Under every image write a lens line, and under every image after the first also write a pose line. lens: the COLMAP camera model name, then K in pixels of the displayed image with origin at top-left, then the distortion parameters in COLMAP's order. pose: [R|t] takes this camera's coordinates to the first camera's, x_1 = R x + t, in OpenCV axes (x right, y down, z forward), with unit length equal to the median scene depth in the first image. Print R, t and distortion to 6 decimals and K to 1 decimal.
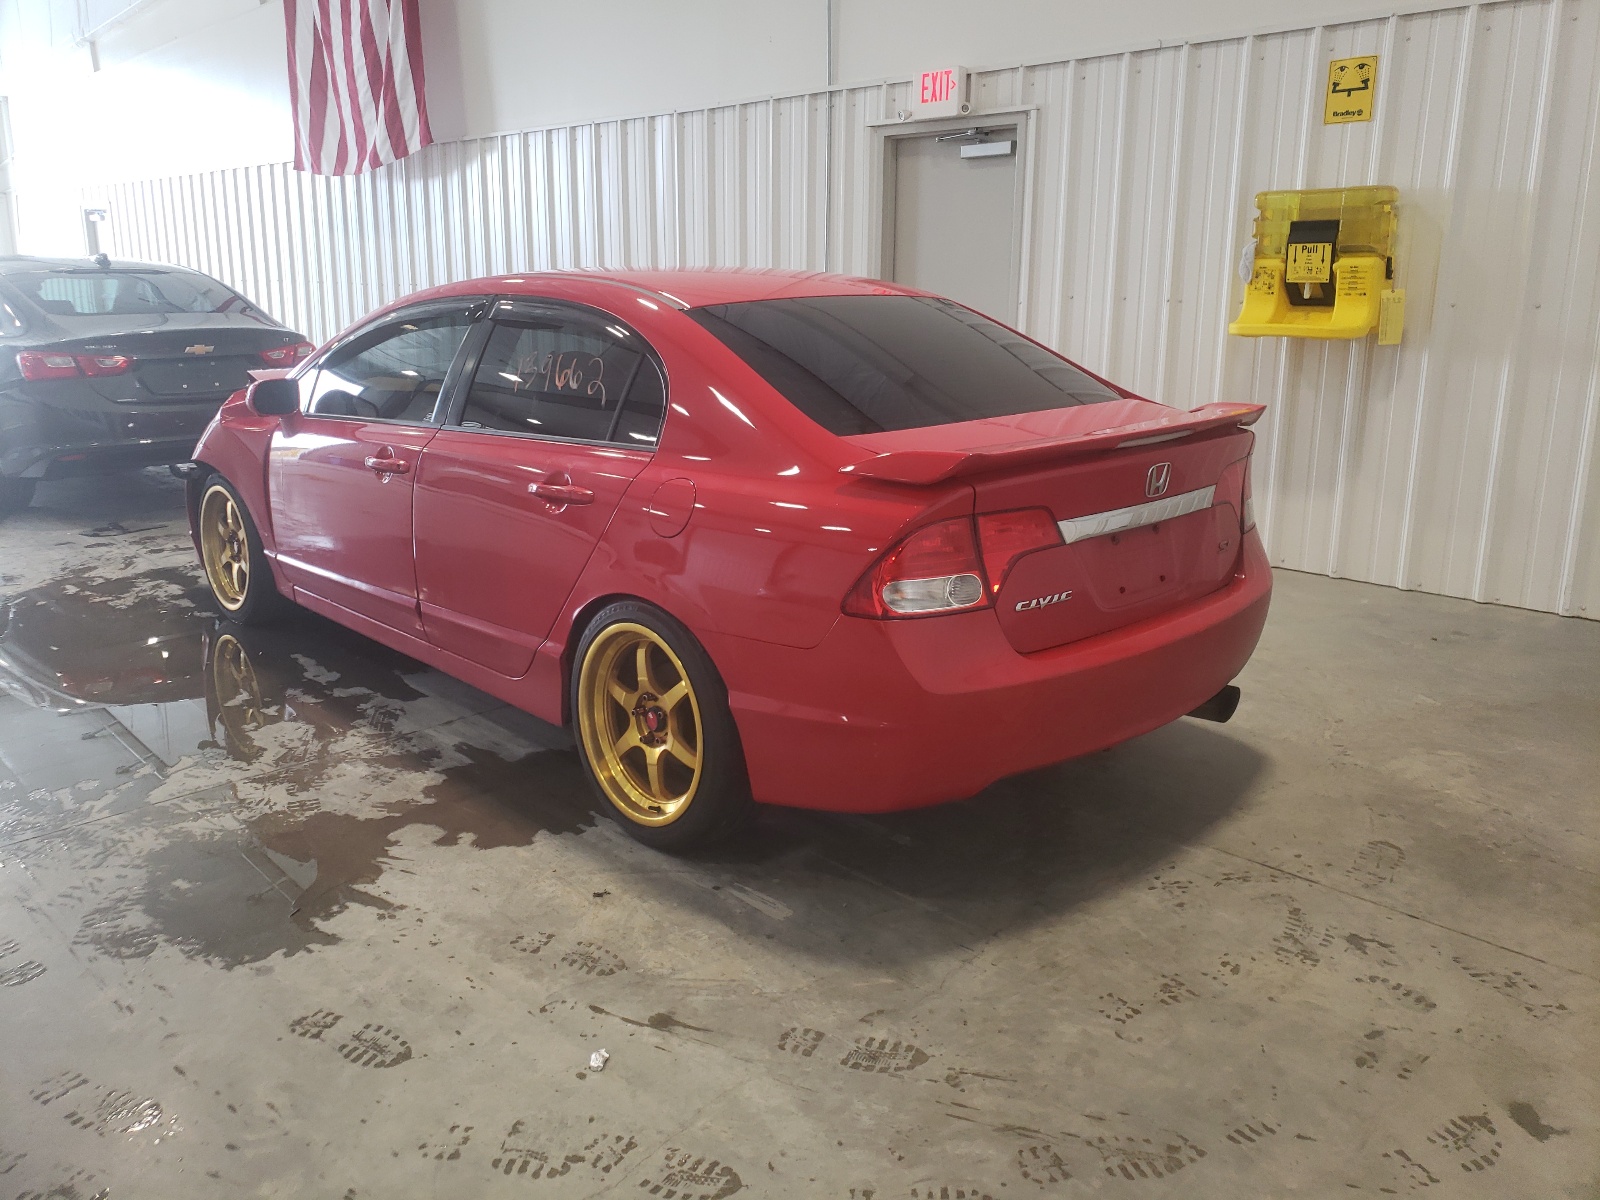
lens RADIAL K [[1248.2, 0, 771.9], [0, 1248.2, 559.0], [0, 0, 1]] dist [-0.016735, 0.075963]
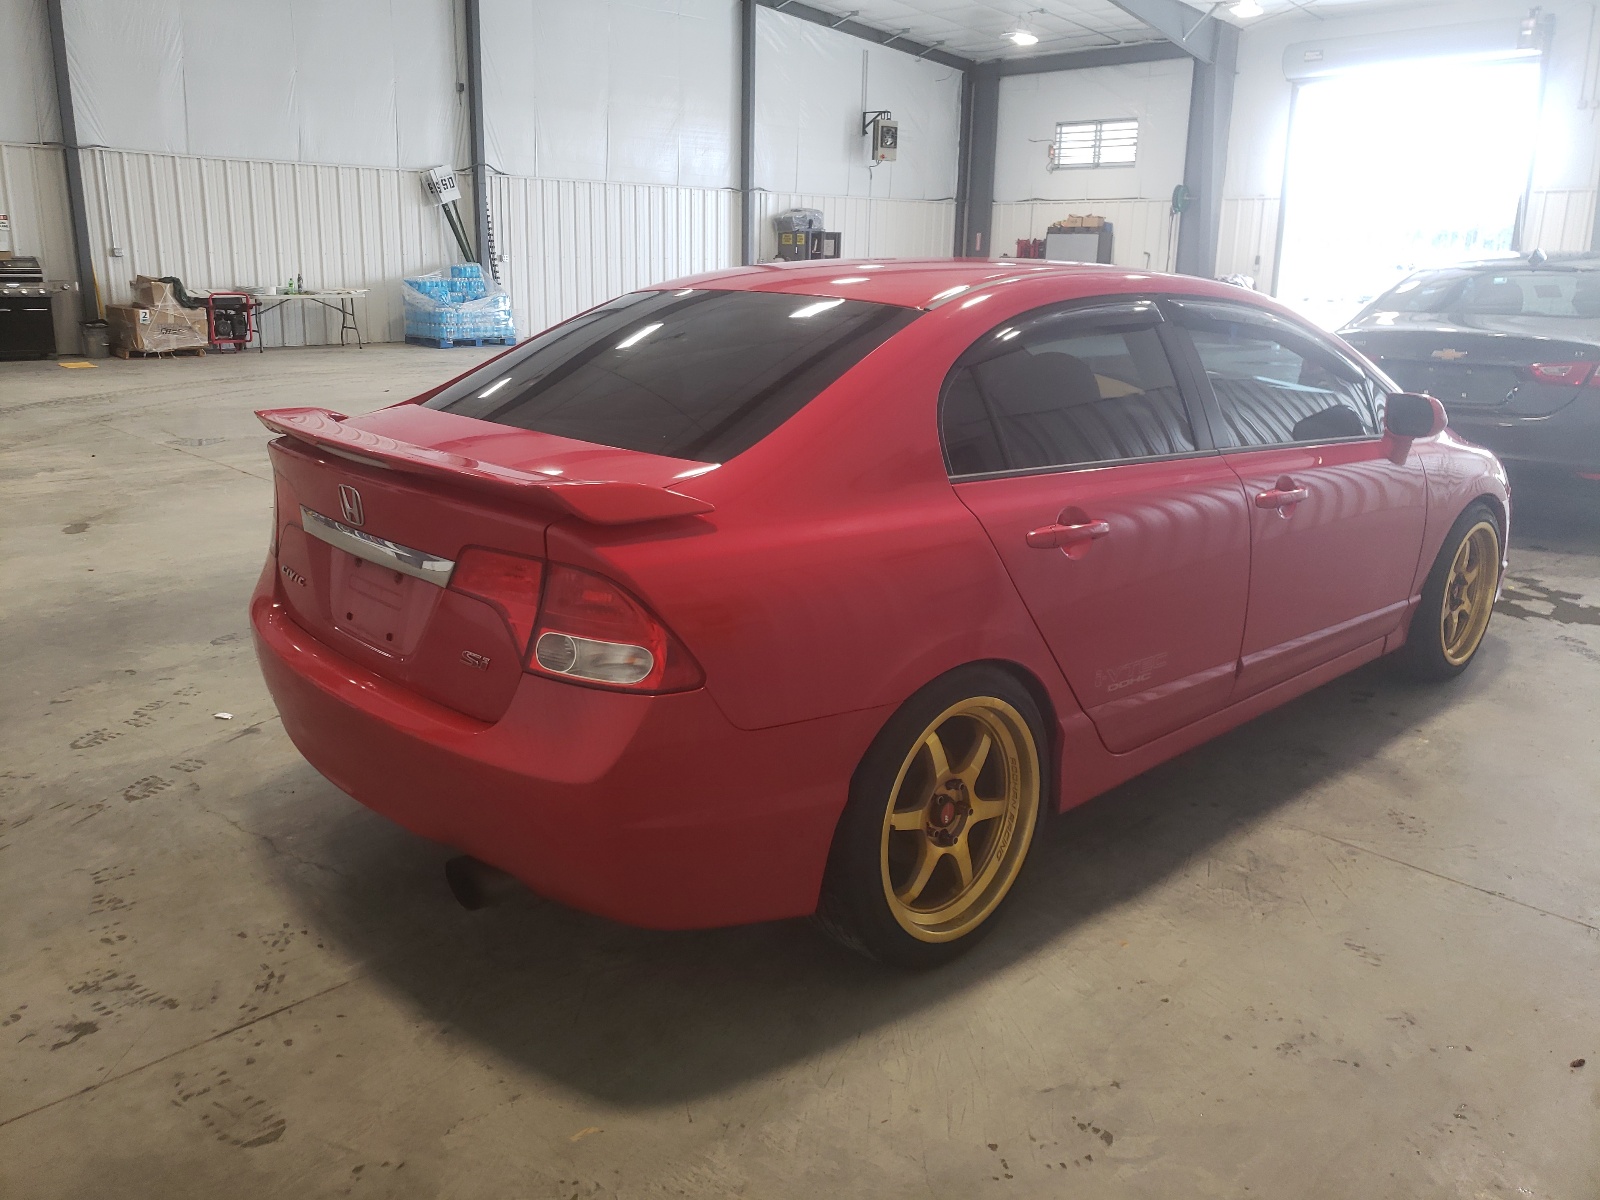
lens RADIAL K [[1248.2, 0, 771.9], [0, 1248.2, 559.0], [0, 0, 1]] dist [-0.016735, 0.075963]
pose [[-0.008115, 0.241430, -0.970384, 0.884990], [-0.242045, 0.941085, 0.236164, -0.233814], [0.970231, 0.236793, 0.050800, 0.962847]]
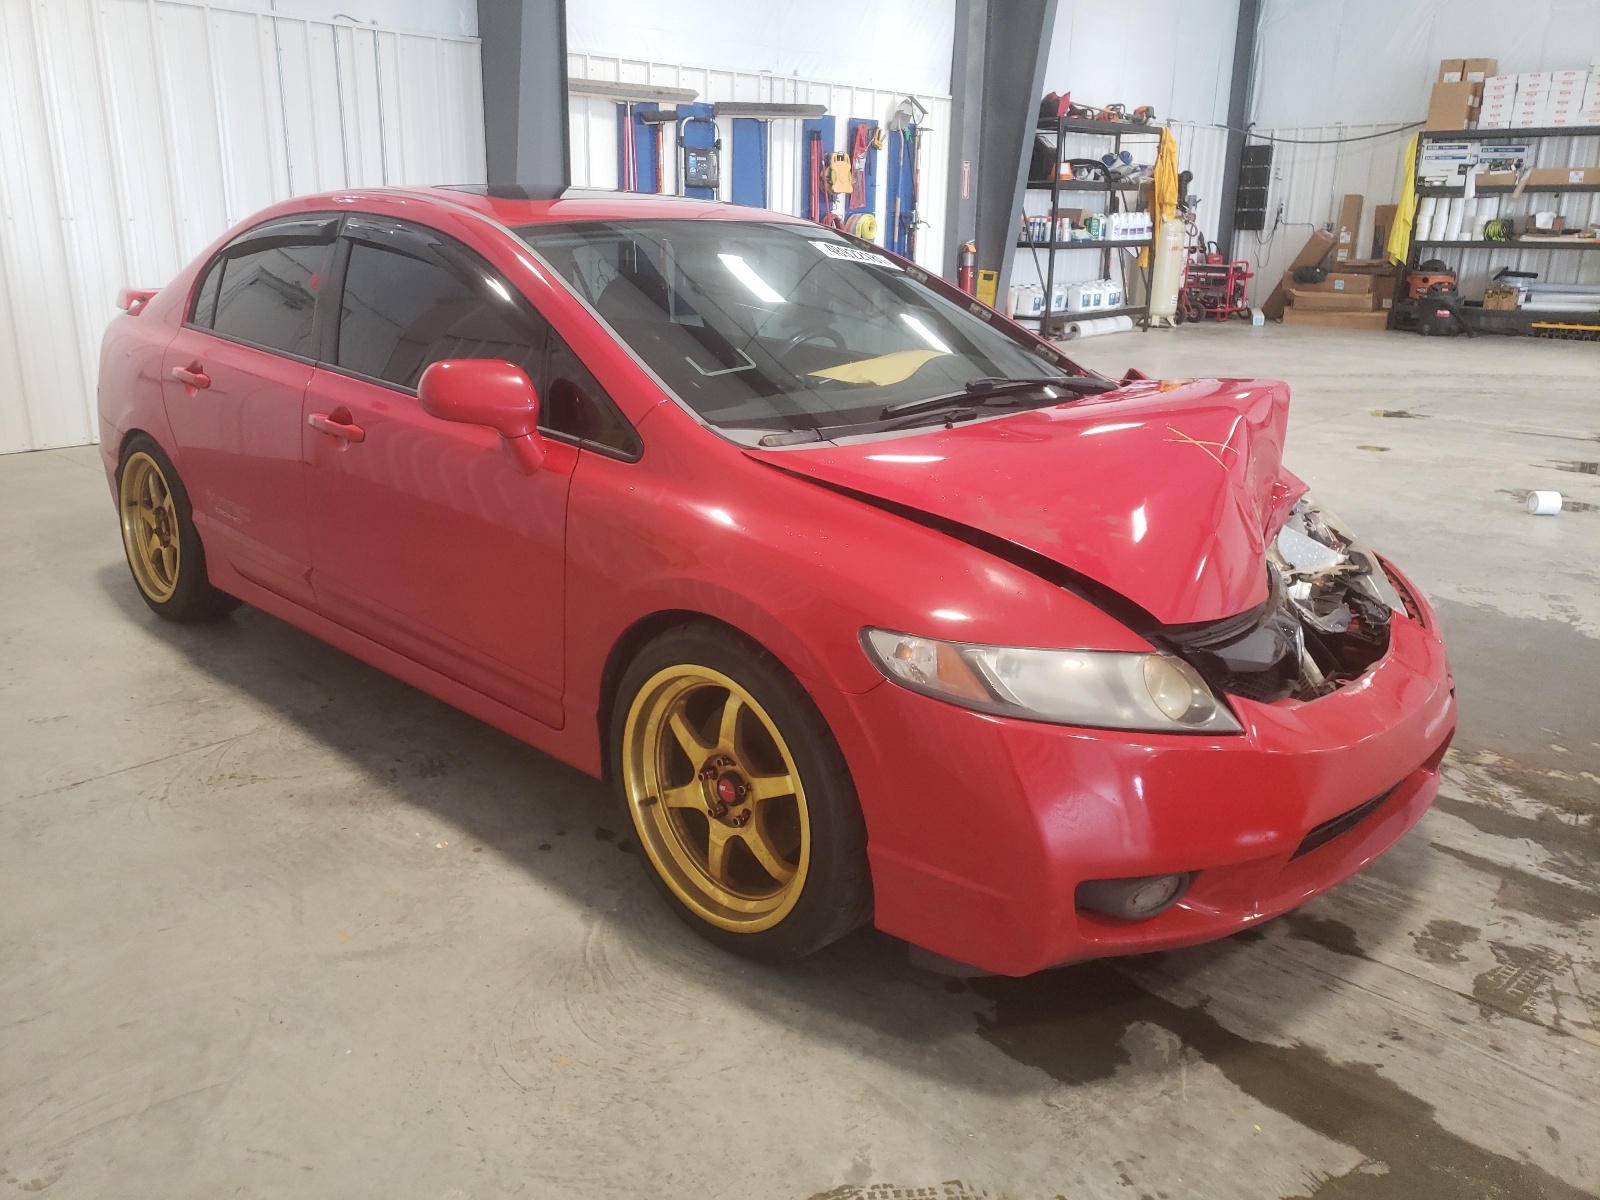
lens RADIAL K [[1248.2, 0, 771.9], [0, 1248.2, 559.0], [0, 0, 1]] dist [-0.016735, 0.075963]
pose [[-0.999341, -0.000752, -0.036303, -0.260329], [-0.017963, 0.879111, 0.476279, -0.476644], [0.031556, 0.476617, -0.878544, 2.147329]]
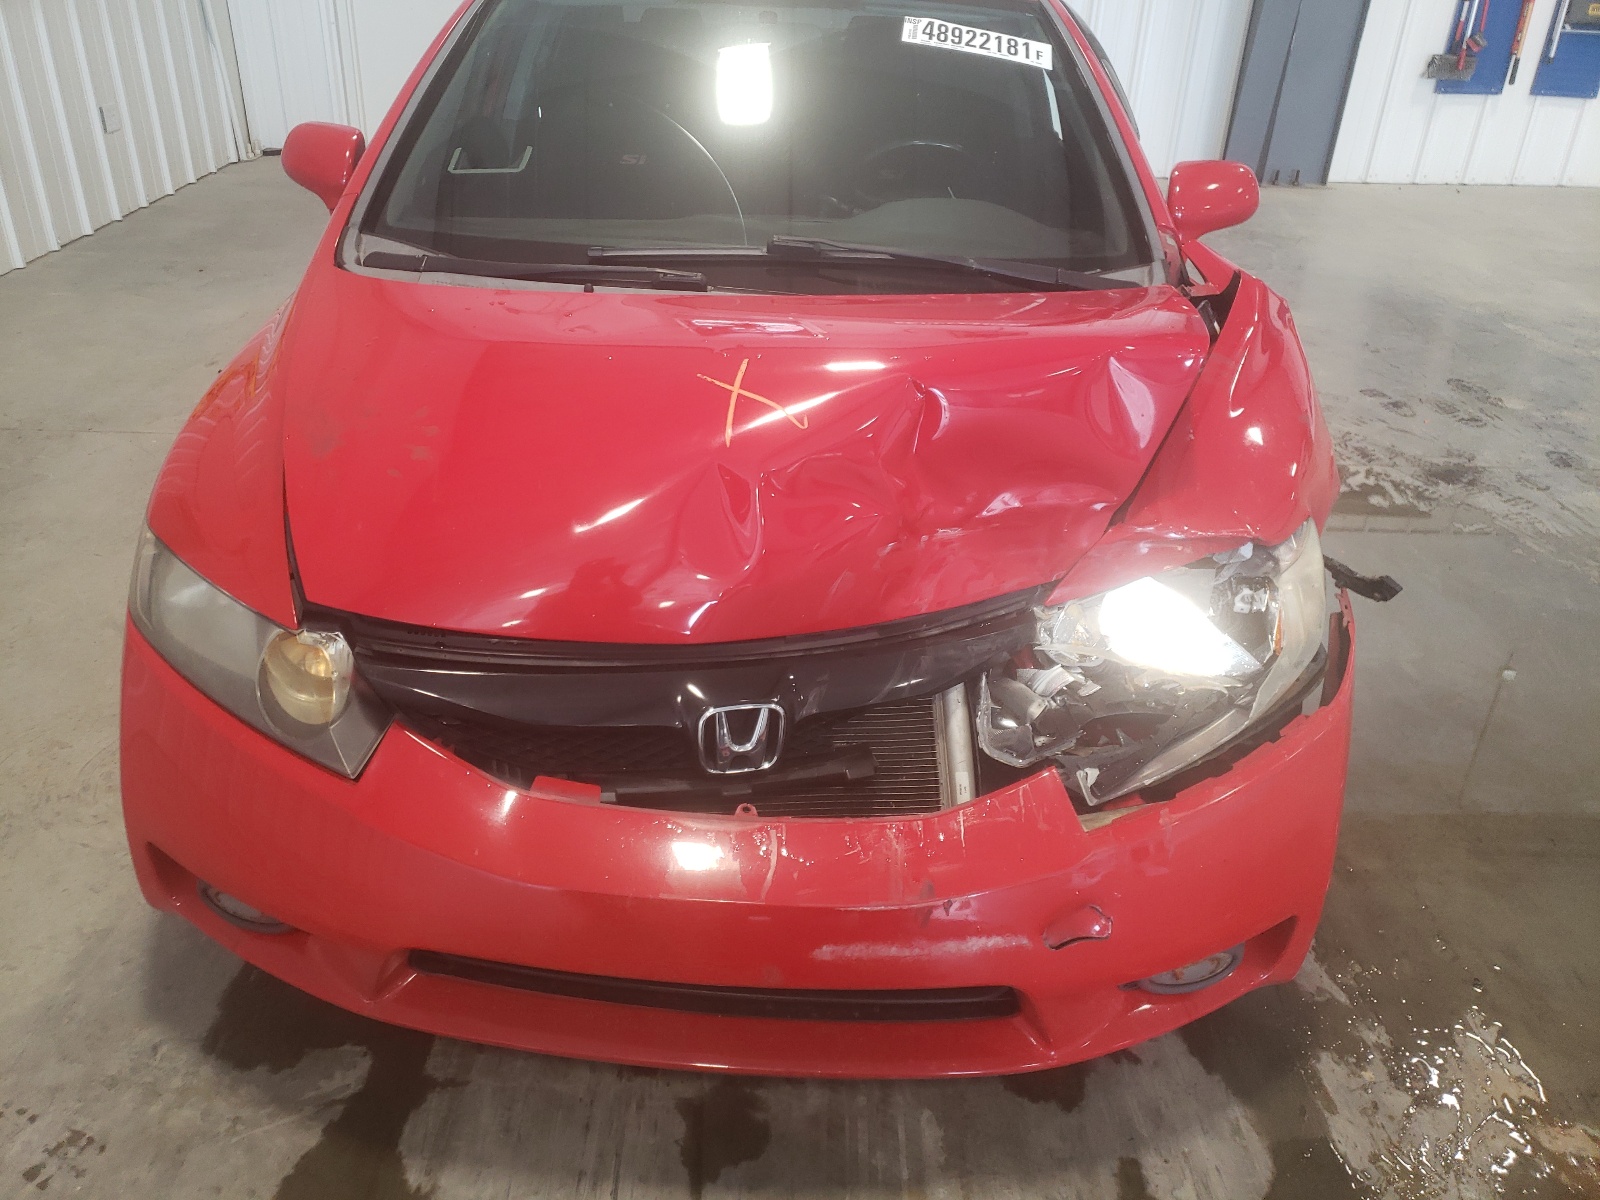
lens RADIAL K [[1248.2, 0, 771.9], [0, 1248.2, 559.0], [0, 0, 1]] dist [-0.016735, 0.075963]
pose [[-0.716941, -0.343737, 0.606499, -0.784293], [0.128507, 0.789917, 0.599598, -0.433113], [-0.685188, 0.507816, -0.522151, 1.798569]]
